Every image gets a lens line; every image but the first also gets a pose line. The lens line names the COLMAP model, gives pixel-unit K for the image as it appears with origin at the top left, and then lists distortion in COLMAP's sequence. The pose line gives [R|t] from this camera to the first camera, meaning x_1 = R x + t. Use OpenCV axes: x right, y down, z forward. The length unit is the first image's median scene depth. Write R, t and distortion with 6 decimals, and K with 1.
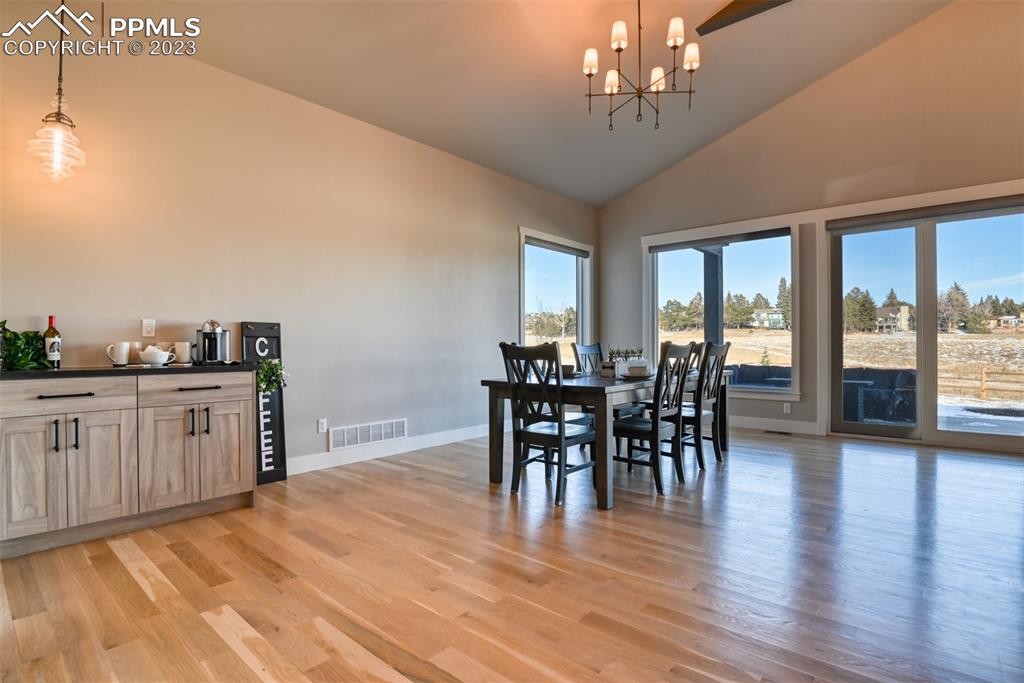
lens RADIAL K [[498.3, 0, 513.4], [0, 498.3, 346.2], [0, 0, 1]] dist [-0.022041, -0.004996]
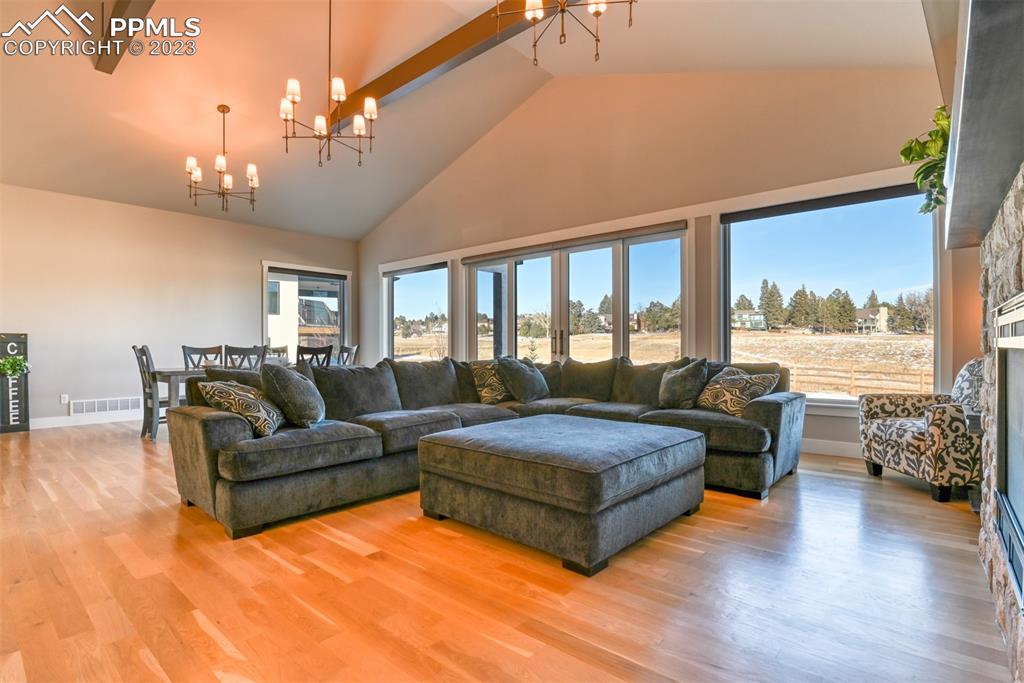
lens RADIAL K [[498.3, 0, 513.4], [0, 498.3, 346.2], [0, 0, 1]] dist [-0.022041, -0.004996]
pose [[0.999975, -0.000852, 0.006977, 0.278362], [0.000864, 0.999998, -0.001748, -0.000572], [-0.006975, 0.001754, 0.999974, -0.147953]]
